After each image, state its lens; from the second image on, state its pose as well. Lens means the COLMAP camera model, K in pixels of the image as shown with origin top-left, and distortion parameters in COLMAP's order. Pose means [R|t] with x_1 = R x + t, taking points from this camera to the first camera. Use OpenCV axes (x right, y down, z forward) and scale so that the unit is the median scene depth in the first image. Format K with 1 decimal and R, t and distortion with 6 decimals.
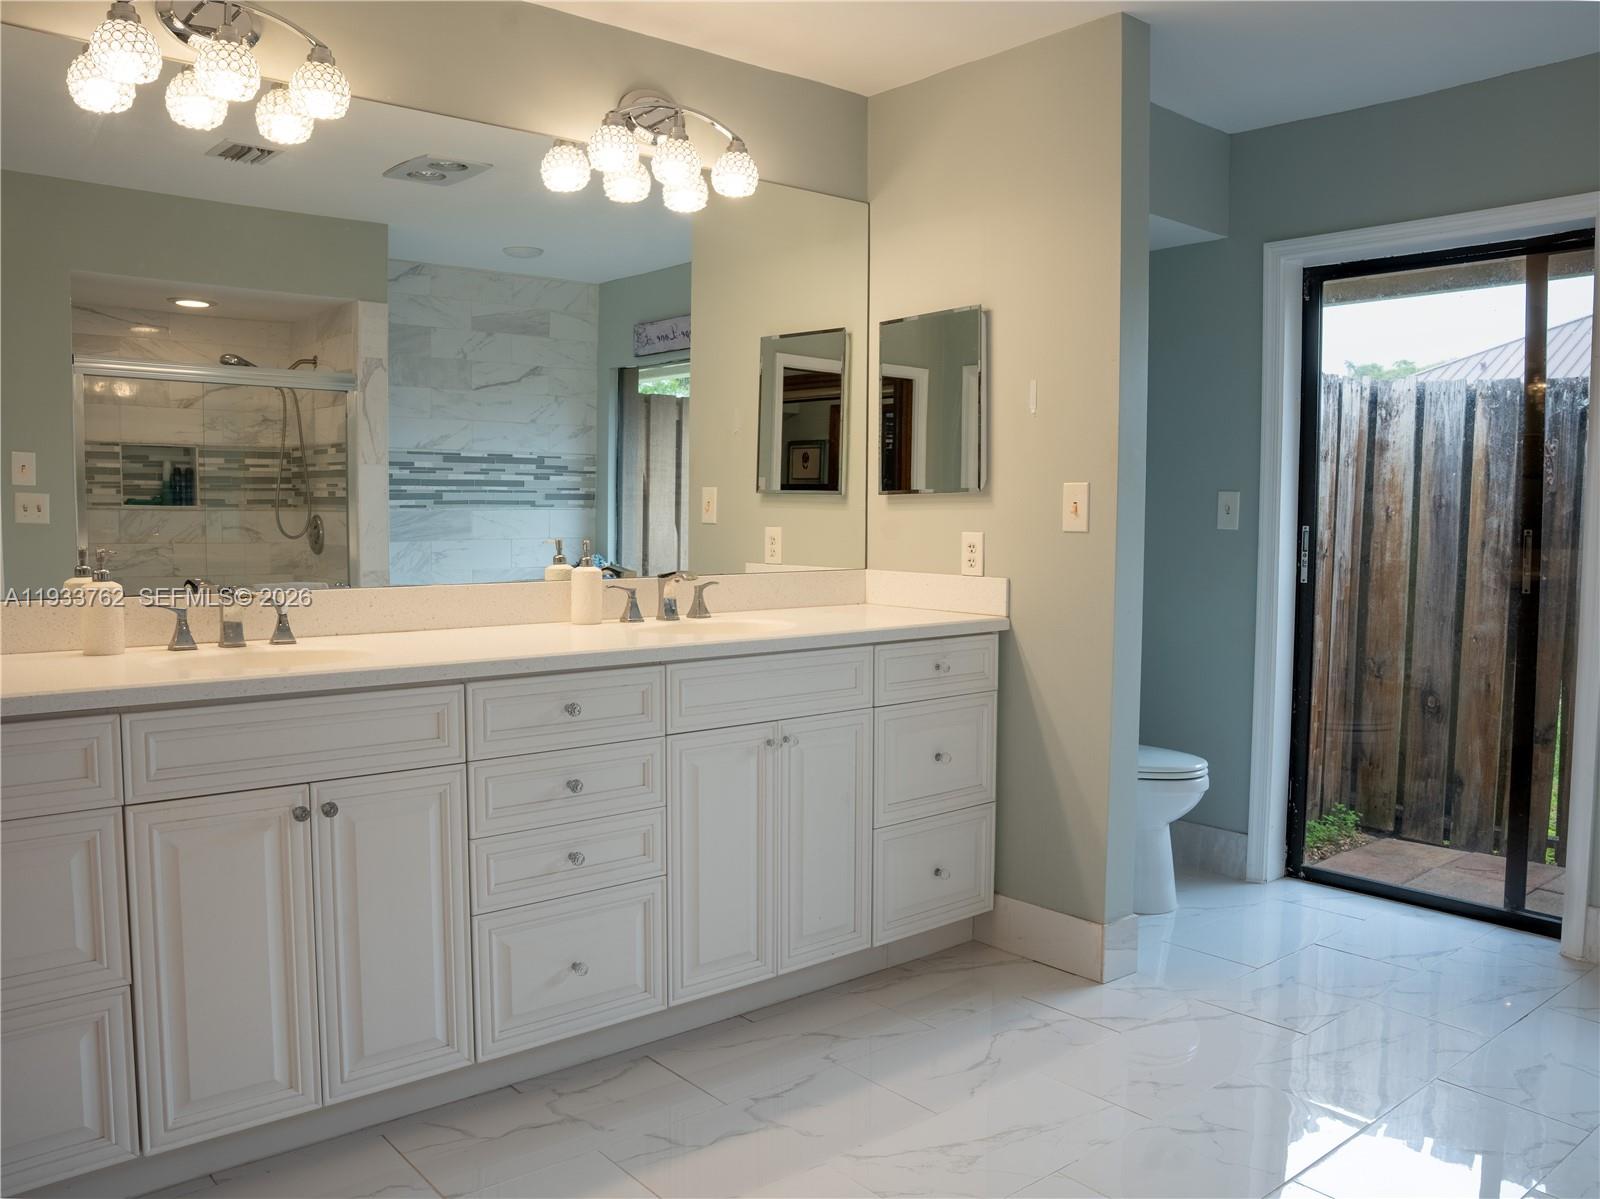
lens RADIAL K [[1306.2, 0, 800.0], [0, 1306.2, 599.5], [0, 0, 1]] dist [-0.127763, 0.176365]
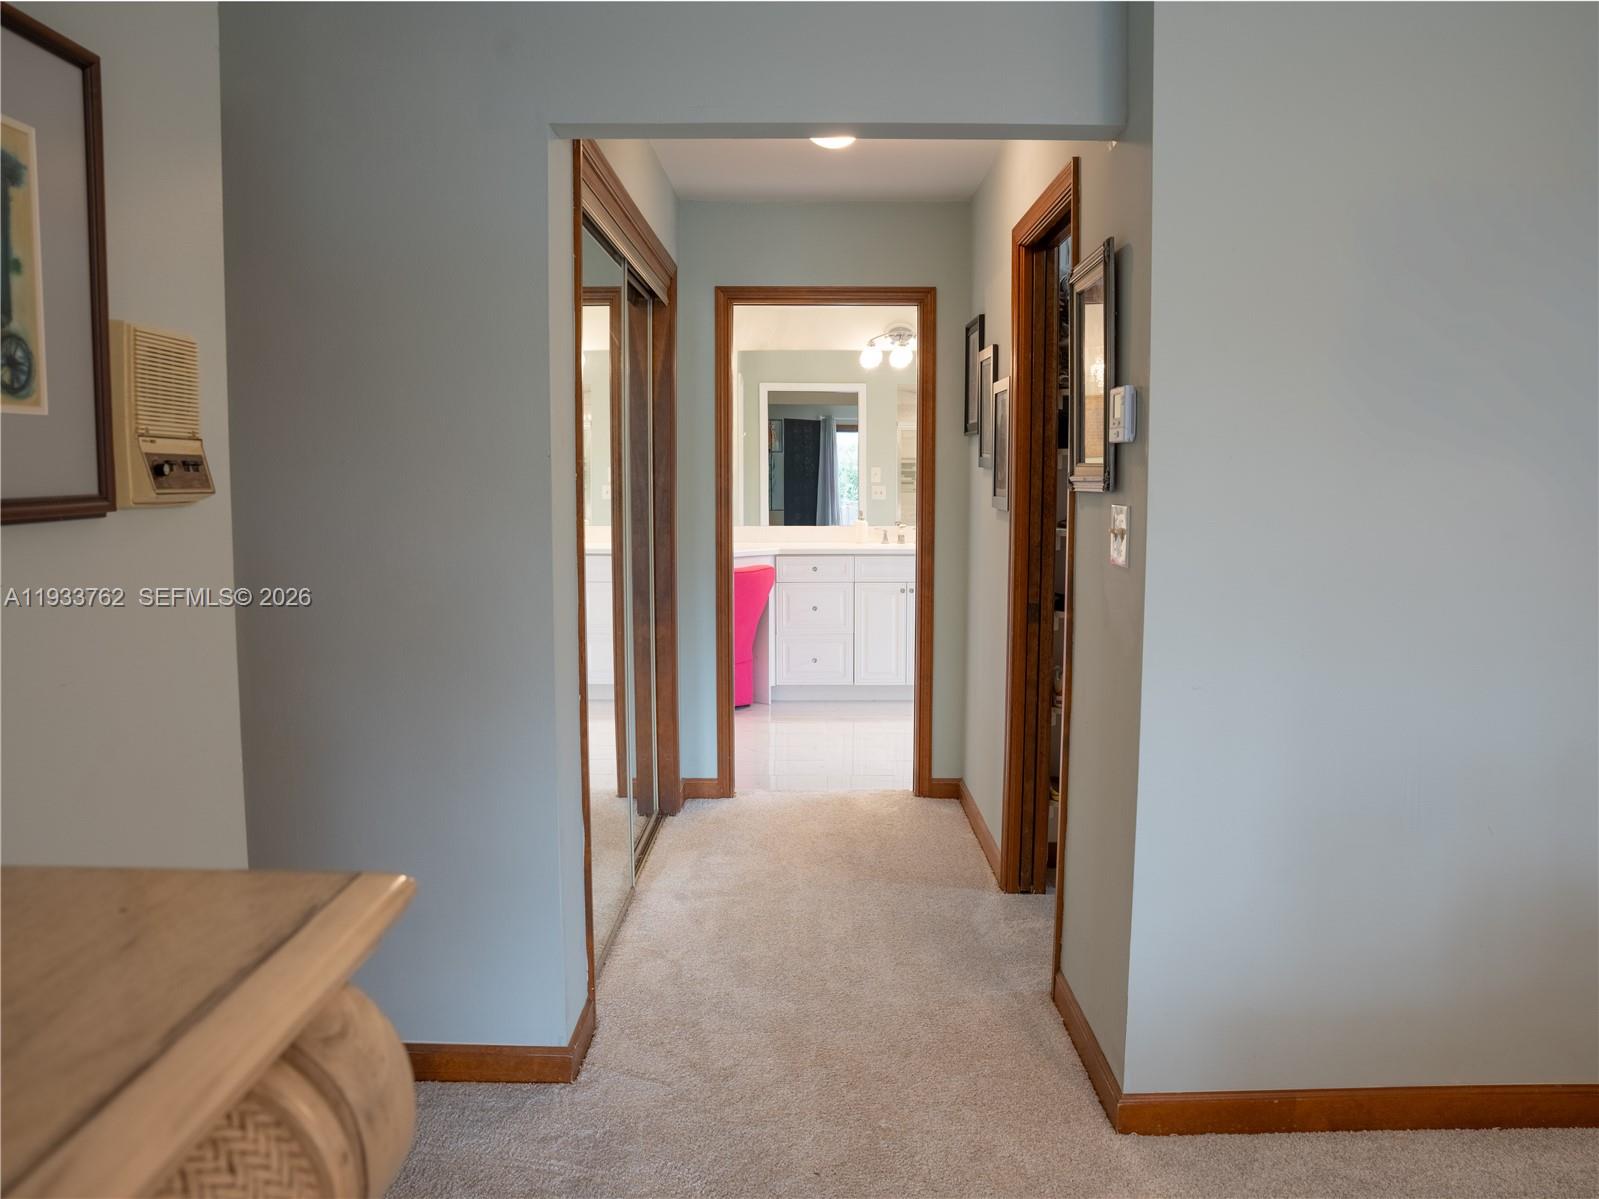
lens RADIAL K [[1305.4, 0, 799.5], [0, 1305.4, 599.5], [0, 0, 1]] dist [-0.127763, 0.176365]
pose [[0.780102, 0.054118, -0.623308, 1.670421], [-0.041977, 0.998534, 0.034159, 0.096801], [0.624243, -0.000483, 0.781230, -1.992657]]
